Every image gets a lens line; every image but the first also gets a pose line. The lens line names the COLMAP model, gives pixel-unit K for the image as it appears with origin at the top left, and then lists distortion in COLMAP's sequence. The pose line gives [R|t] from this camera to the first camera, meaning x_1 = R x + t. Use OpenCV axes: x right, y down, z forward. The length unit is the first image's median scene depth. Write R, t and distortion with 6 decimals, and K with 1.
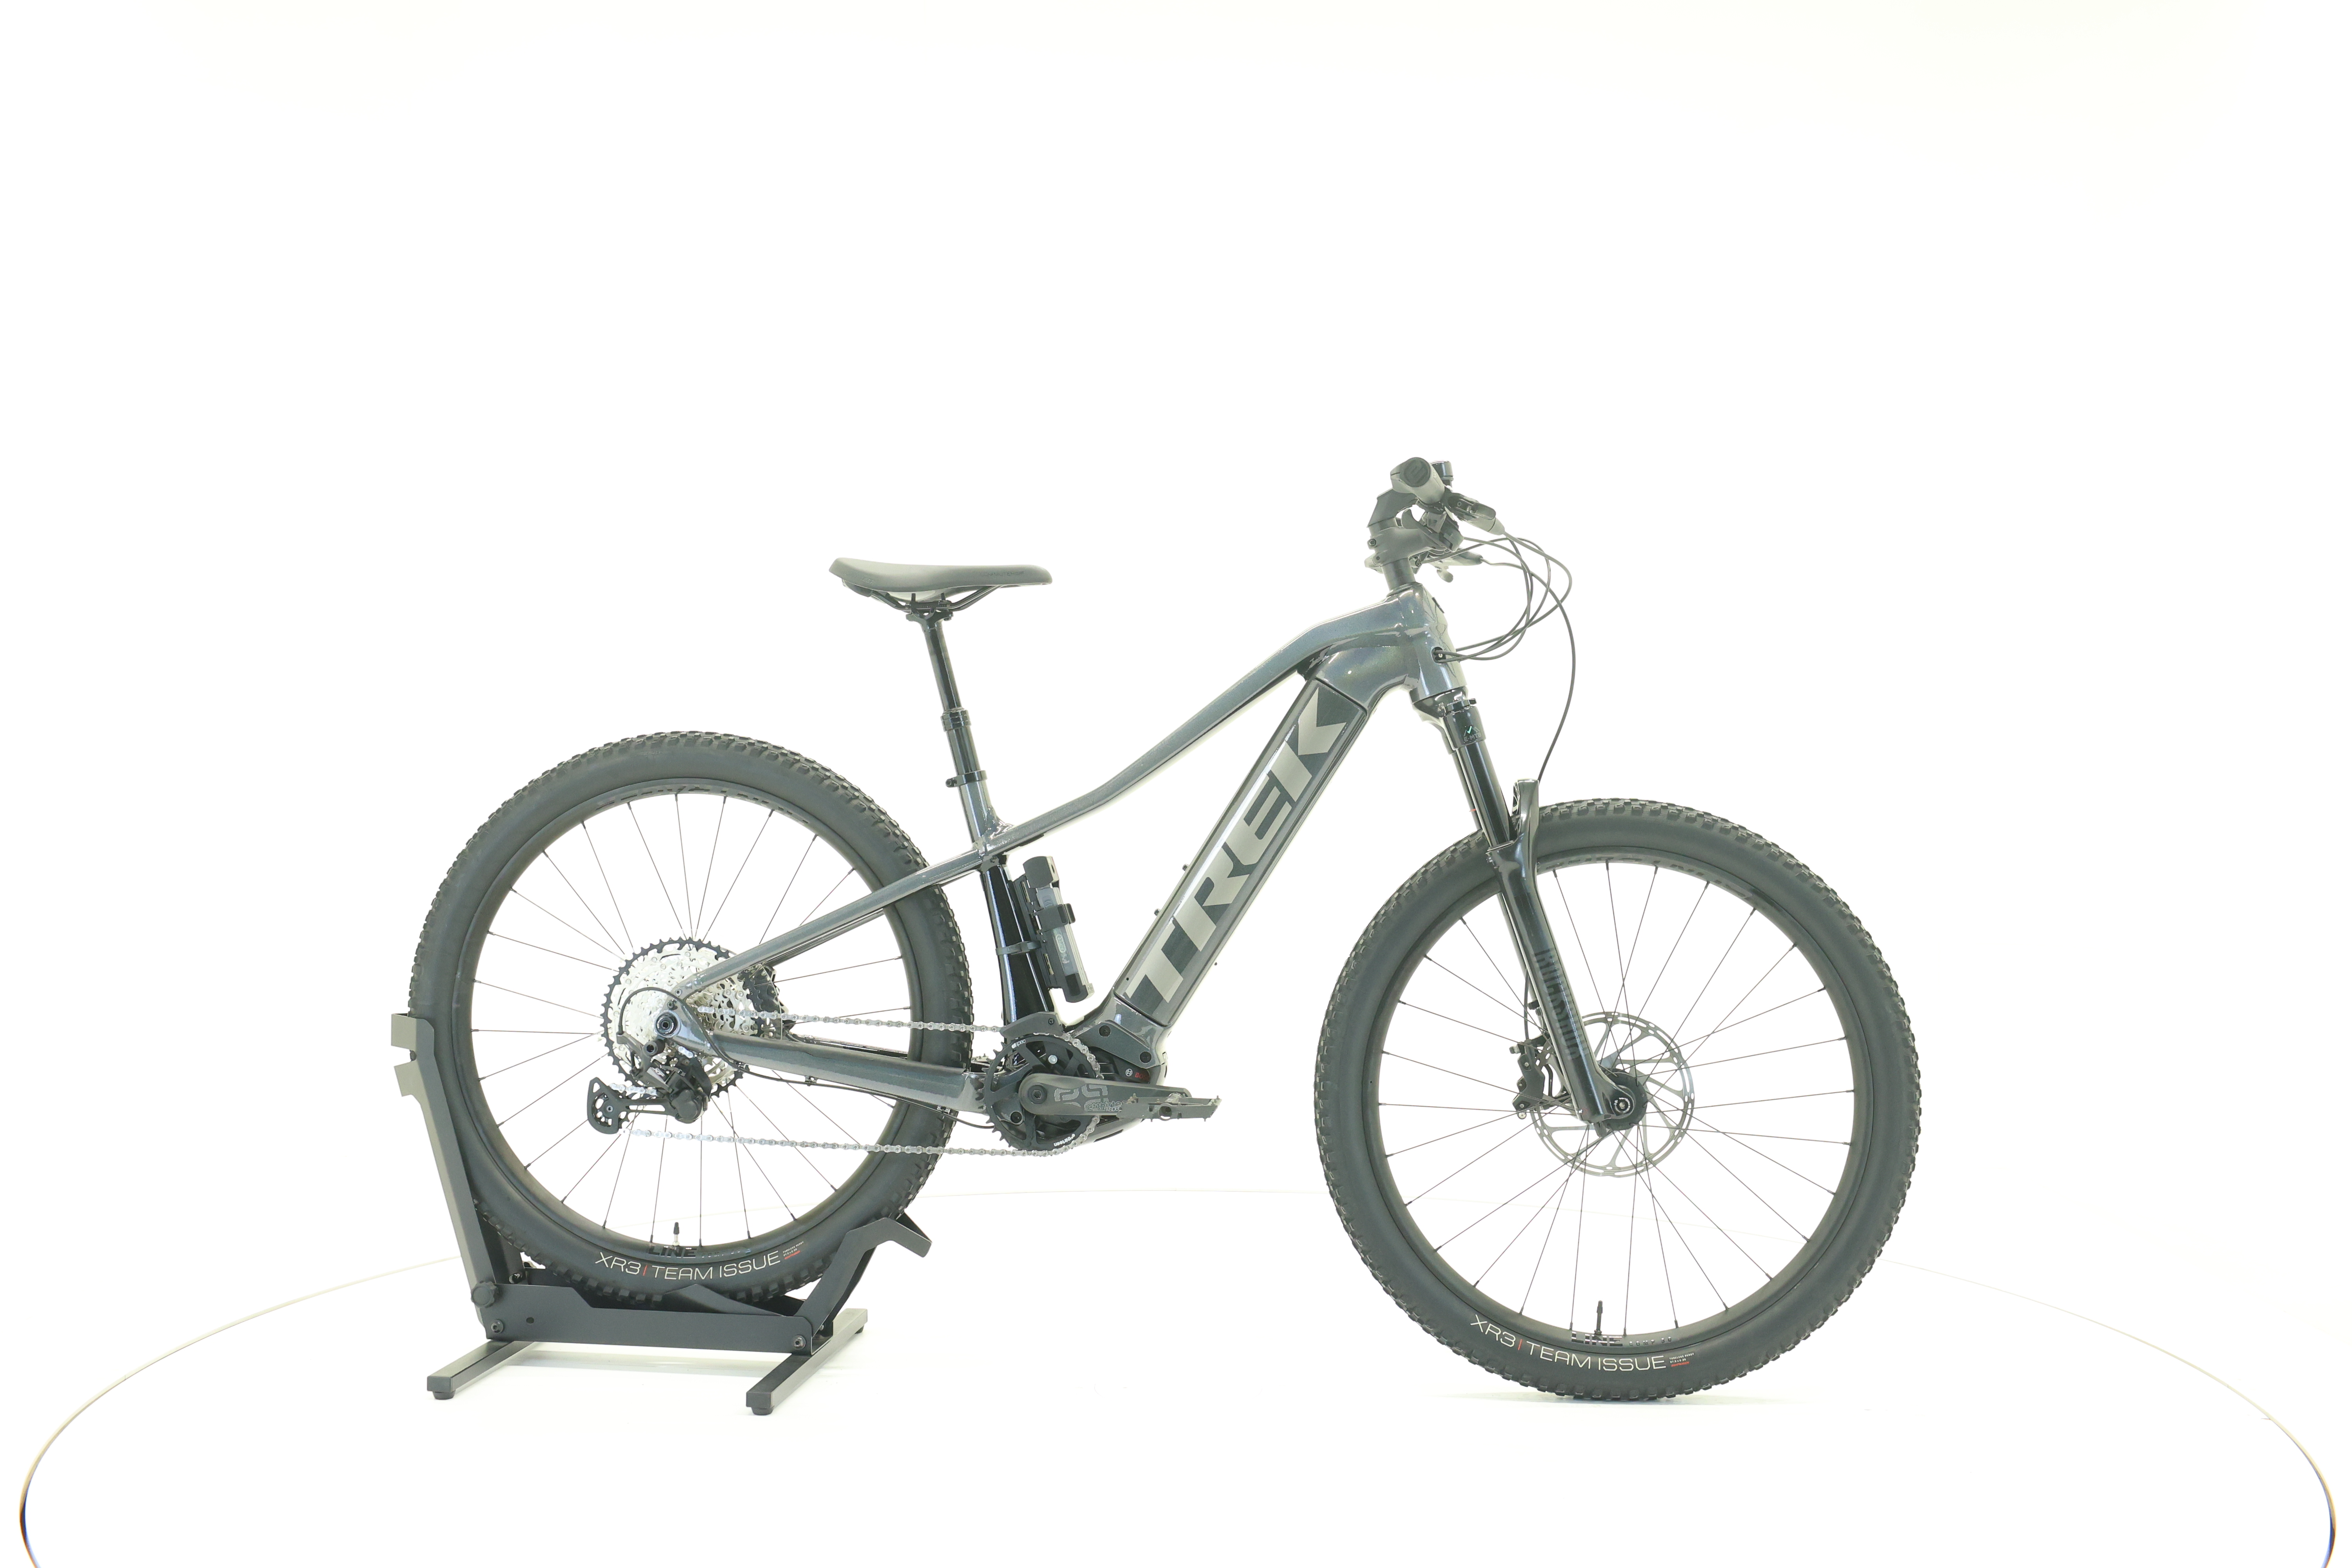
lens RADIAL K [[2482.7, 0, 1181.0], [0, 2482.7, 776.0], [0, 0, 1]] dist [0.008162, 0.000000]
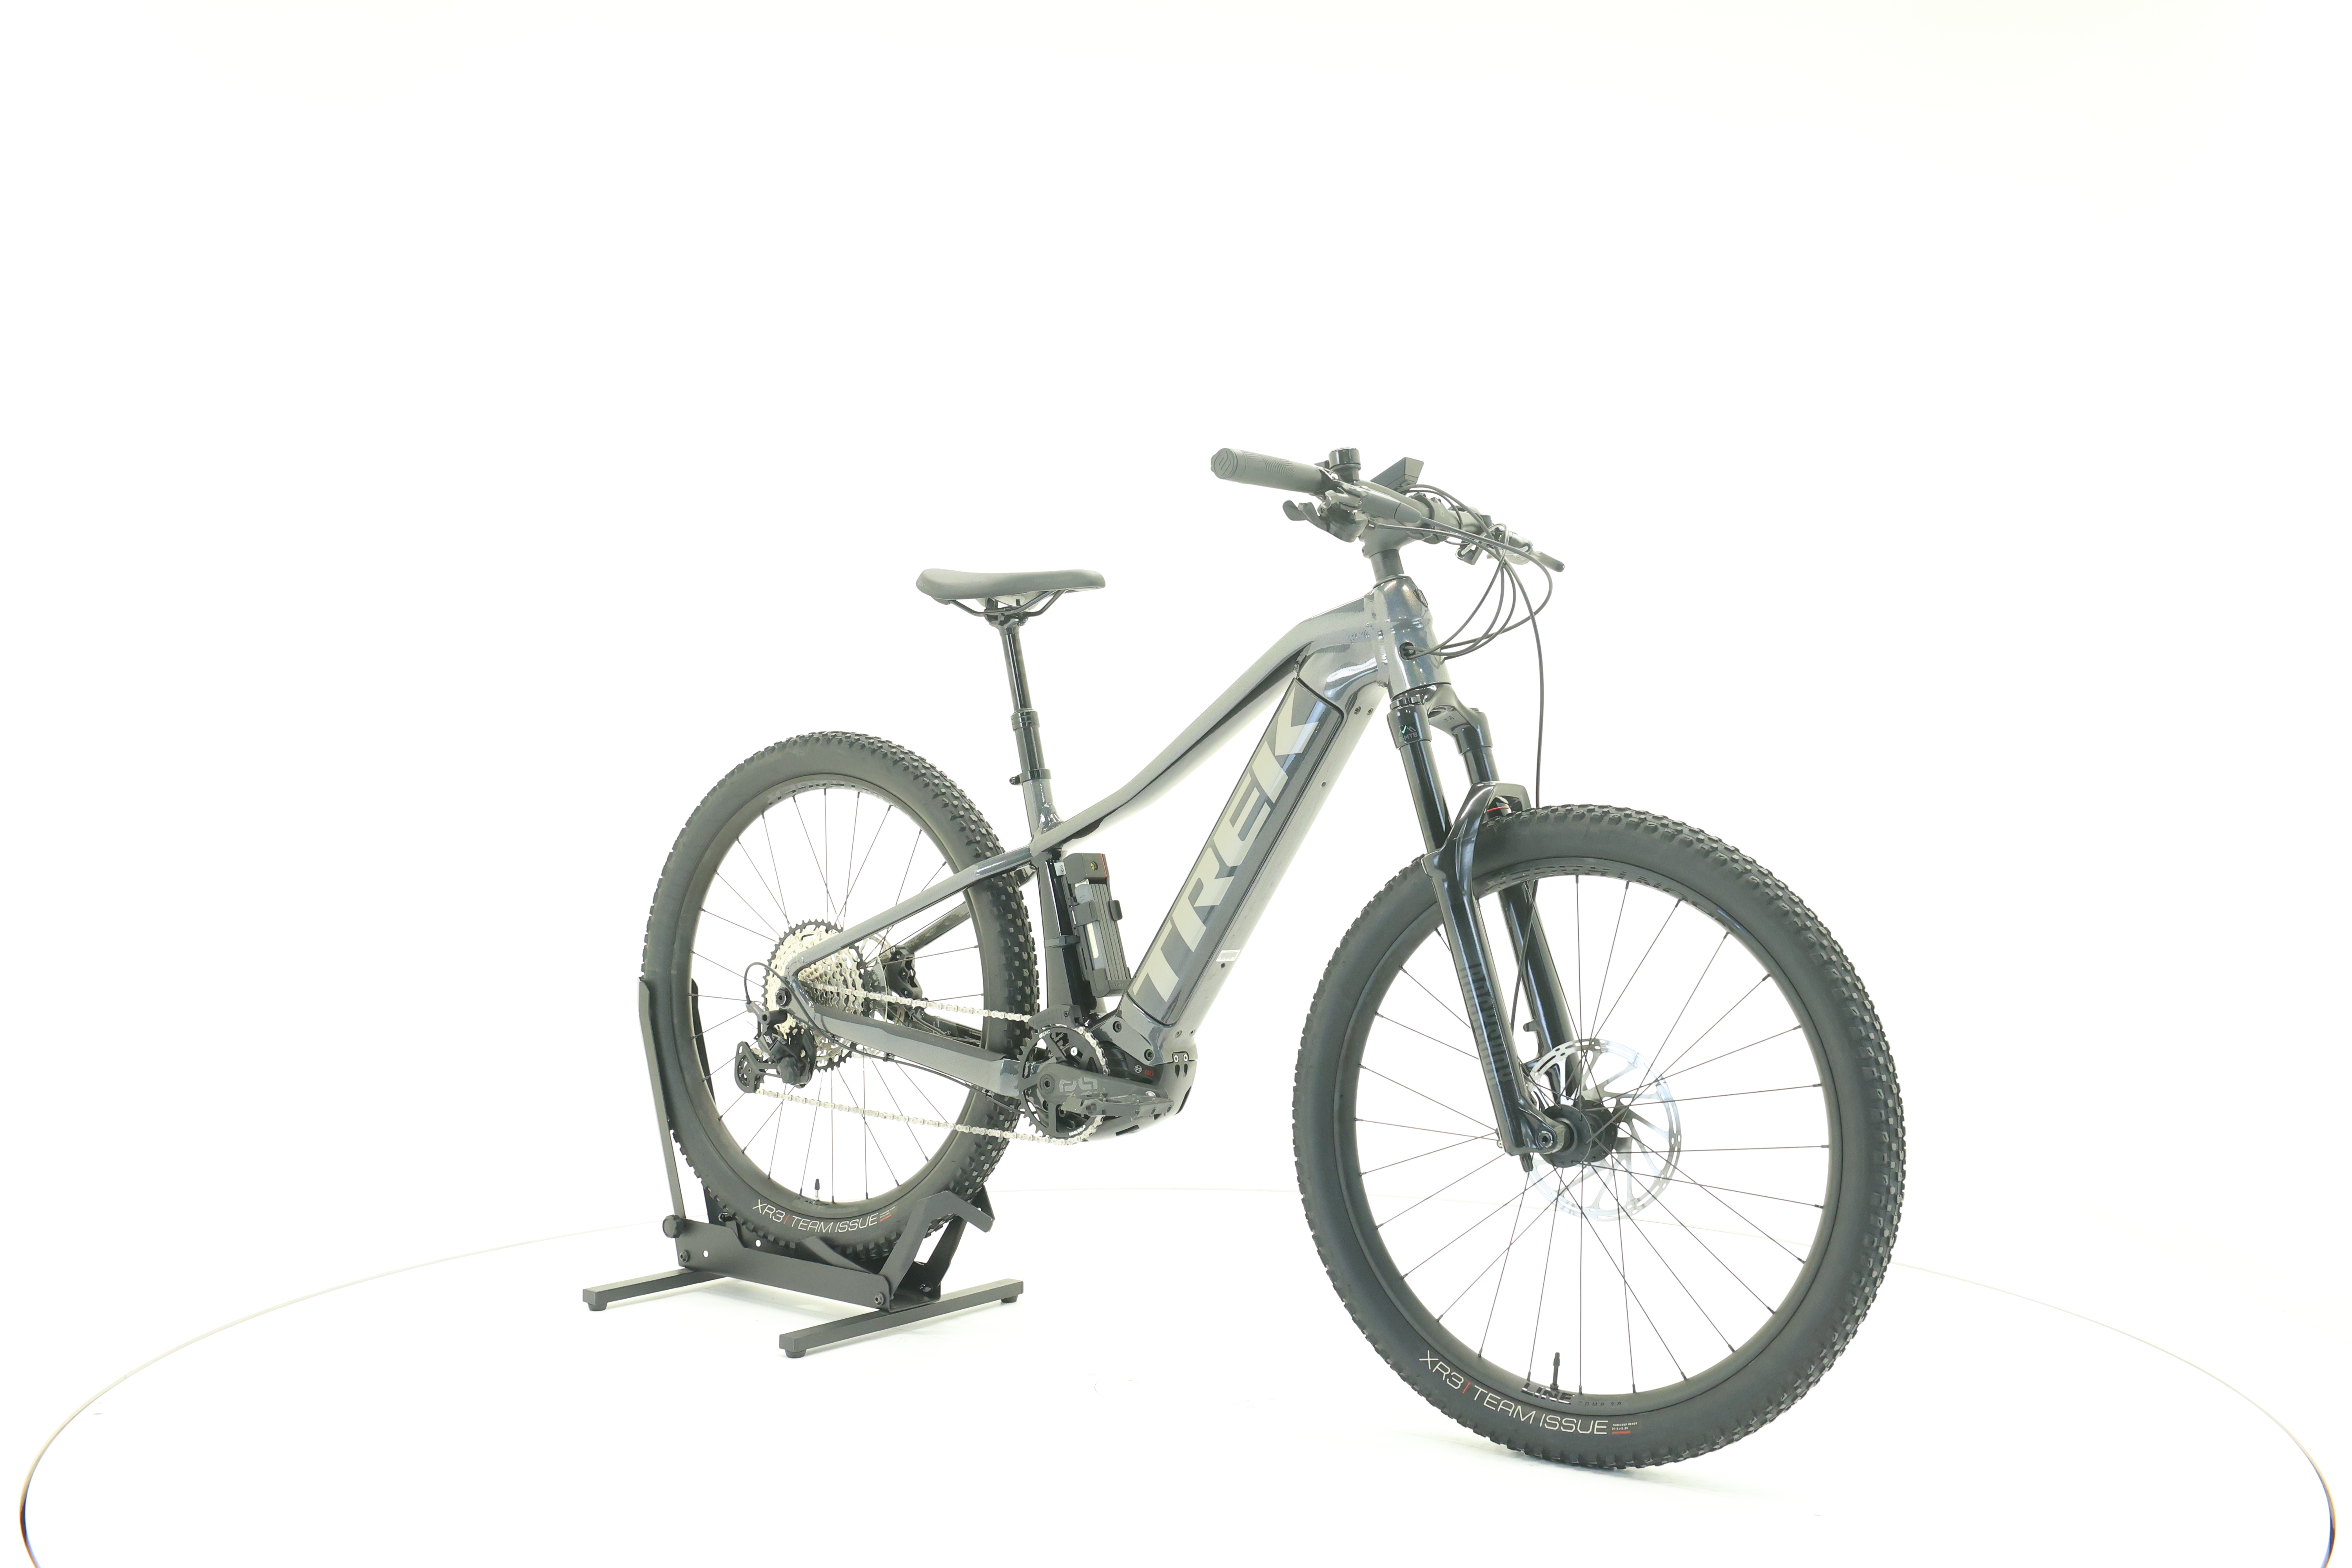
lens RADIAL K [[2482.7, 0, 1180.9], [0, 2482.7, 783.6], [0, 0, 1]] dist [0.008162, 0.000000]
pose [[0.863022, 0.009891, -0.505069, 0.494978], [-0.009511, 0.999949, 0.003331, -0.000262], [0.505077, 0.001929, 0.863072, 0.134829]]
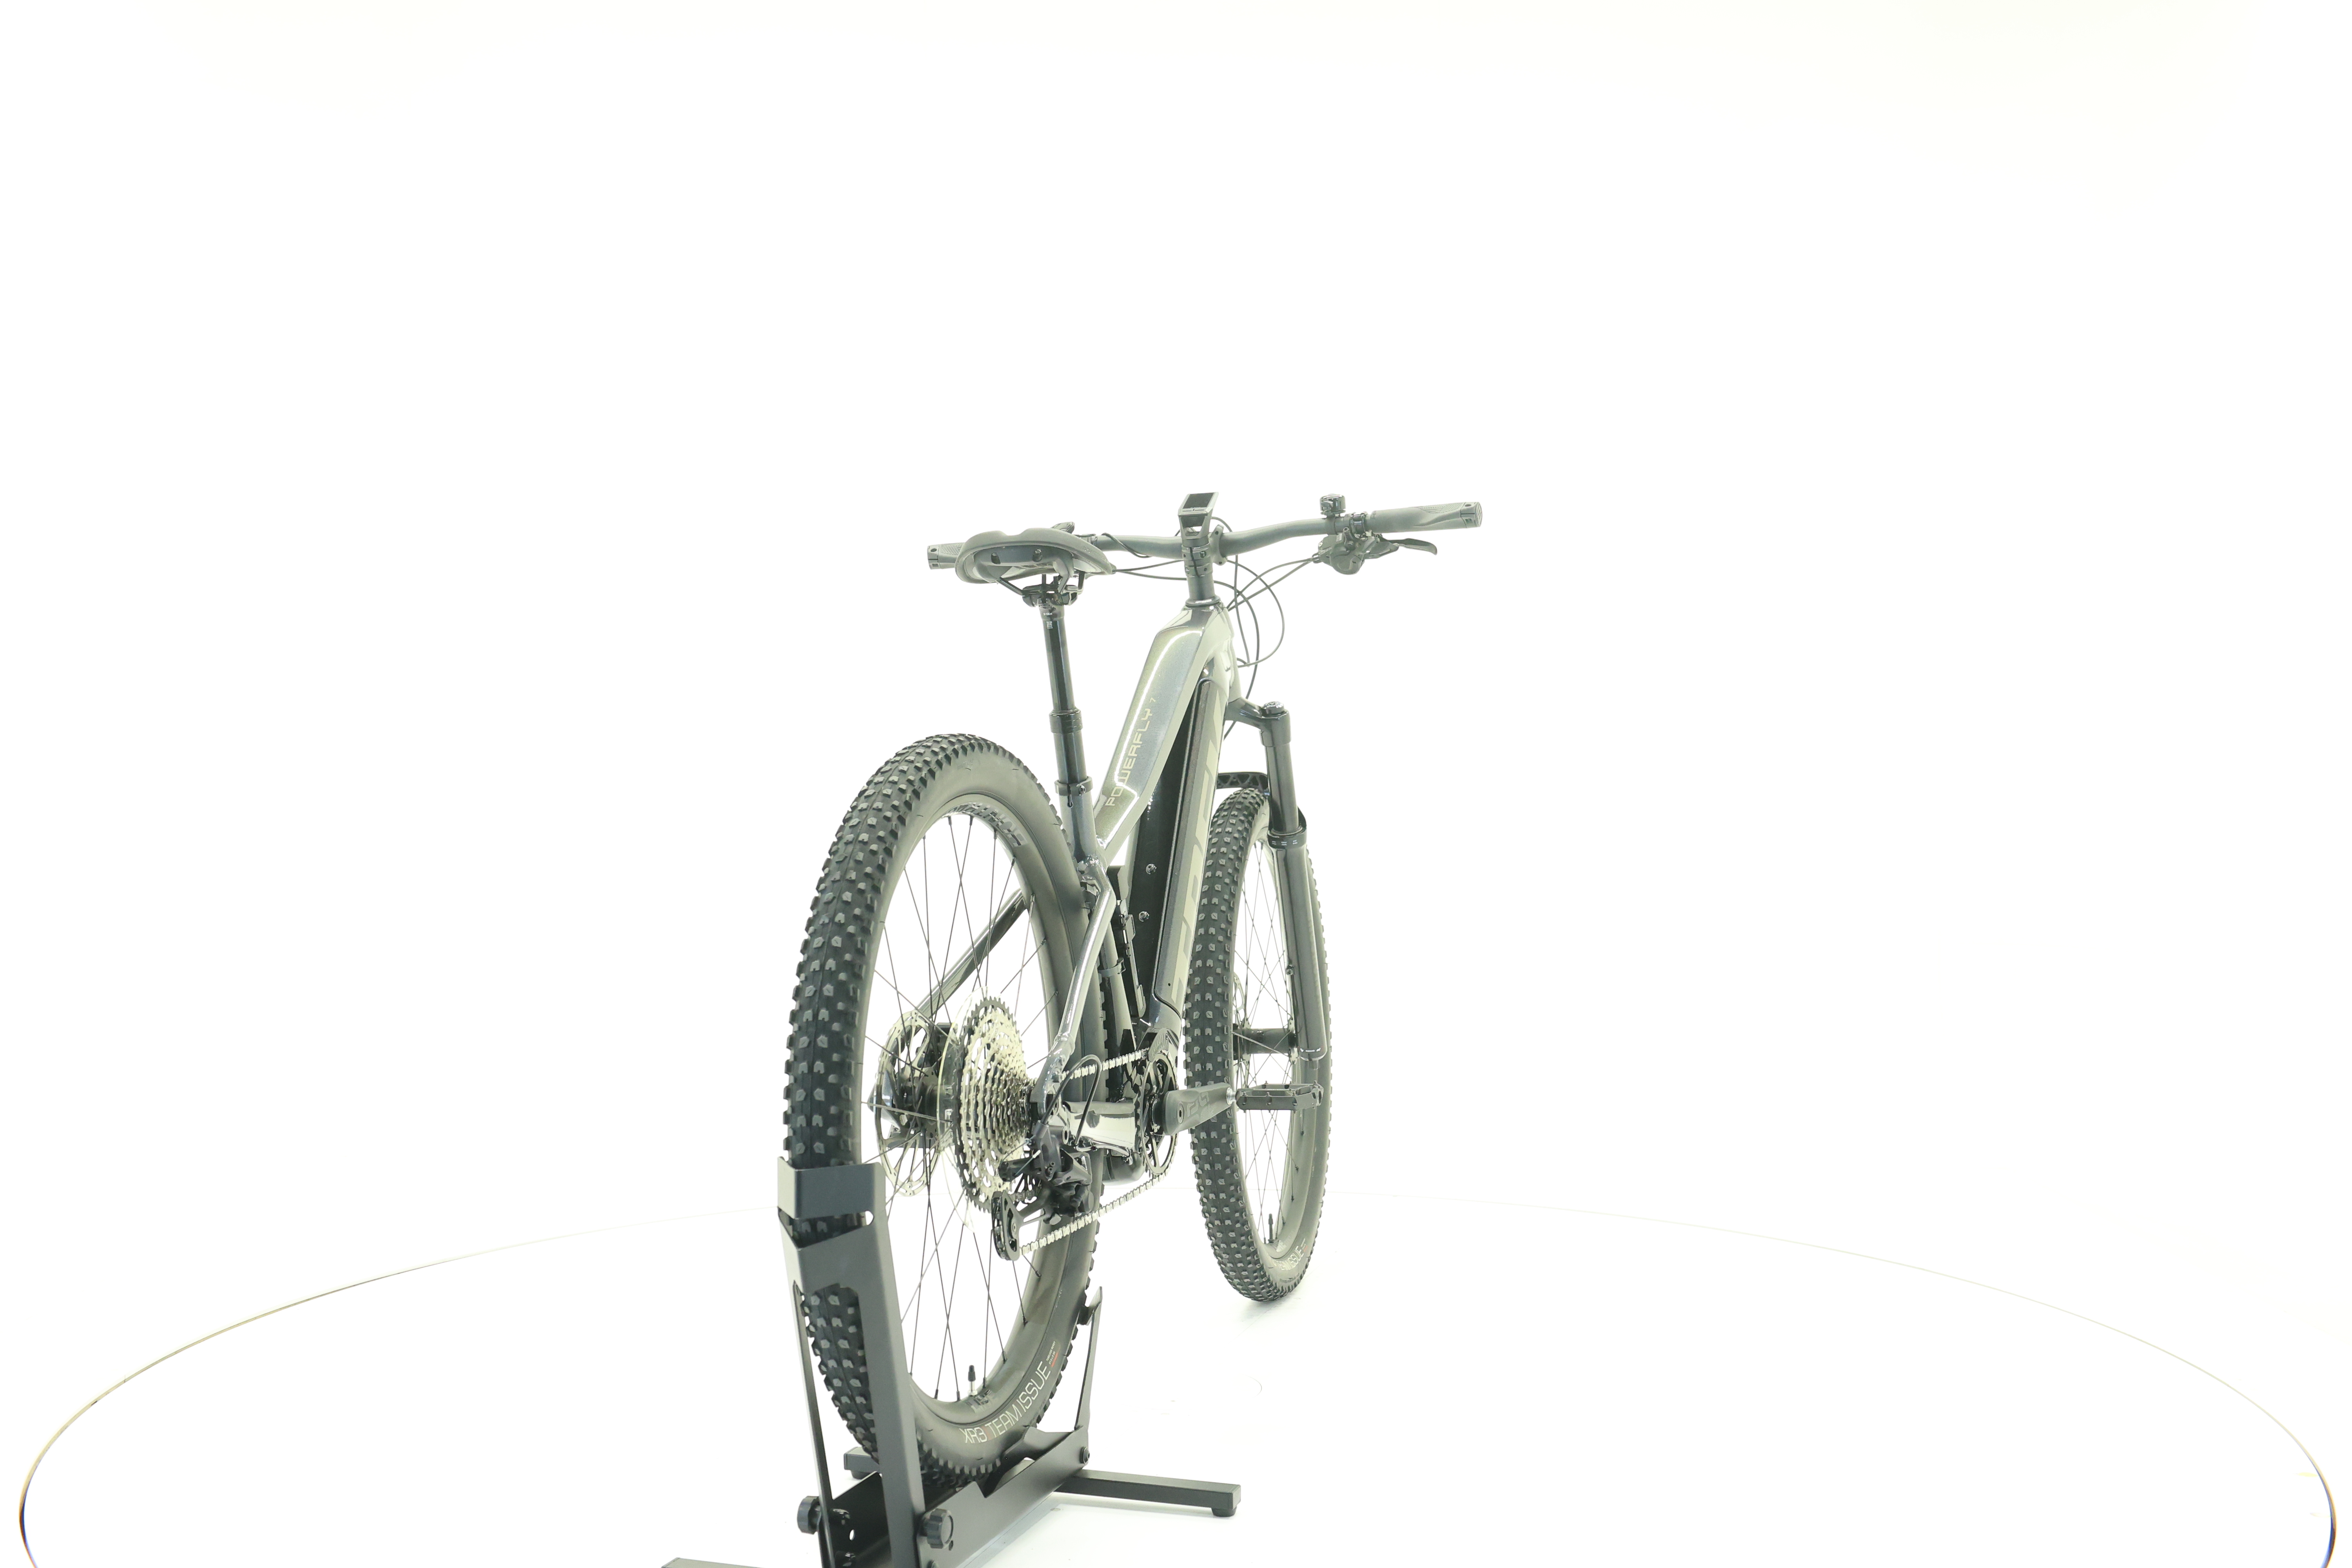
lens RADIAL K [[2482.7, 0, 1179.9], [0, 2482.7, 787.2], [0, 0, 1]] dist [0.008162, 0.000000]
pose [[0.178999, -0.025852, 0.983509, -0.964118], [0.013503, 0.999625, 0.023818, -0.019182], [-0.983757, 0.009017, 0.179281, 0.805474]]
